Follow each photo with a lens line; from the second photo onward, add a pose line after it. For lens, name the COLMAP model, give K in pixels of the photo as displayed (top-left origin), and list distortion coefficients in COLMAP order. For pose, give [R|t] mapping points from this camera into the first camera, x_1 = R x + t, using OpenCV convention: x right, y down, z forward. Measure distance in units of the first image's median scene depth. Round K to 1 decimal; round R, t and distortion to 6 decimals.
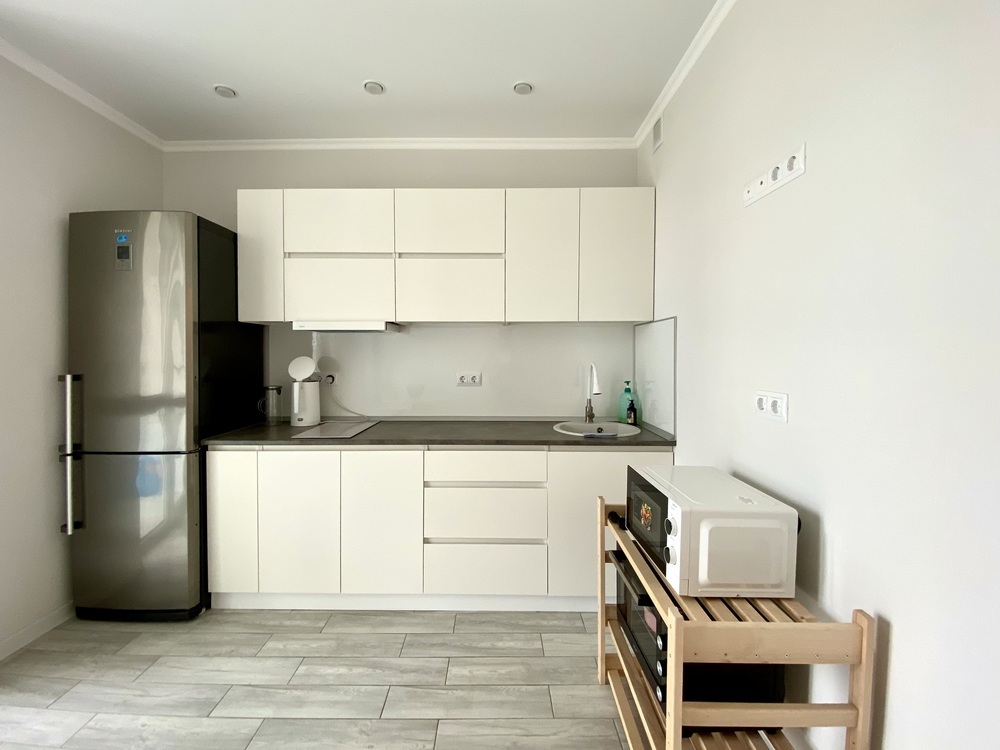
lens RADIAL K [[438.5, 0, 500.7], [0, 438.5, 370.4], [0, 0, 1]] dist [-0.001328, -0.000119]
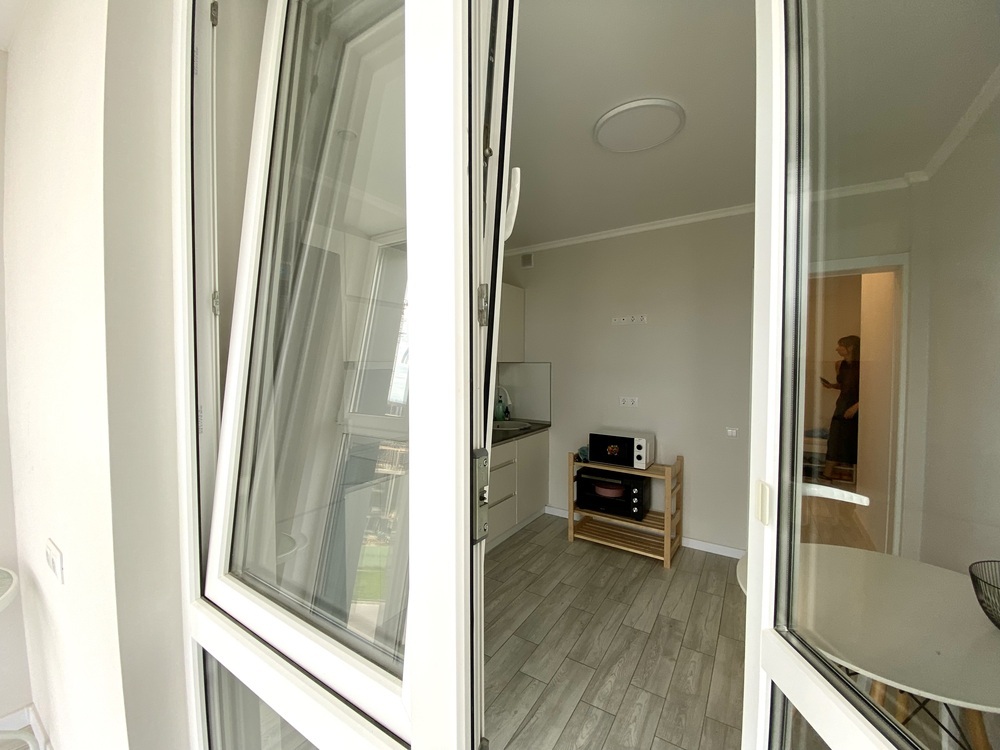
lens RADIAL K [[409.4, 0, 494.0], [0, 409.4, 371.6], [0, 0, 1]] dist [0.014282, -0.004535]
pose [[0.542437, -0.024540, 0.839738, -1.624335], [0.031923, 0.999453, 0.008586, -0.131716], [-0.839490, 0.022149, 0.542924, 0.228751]]
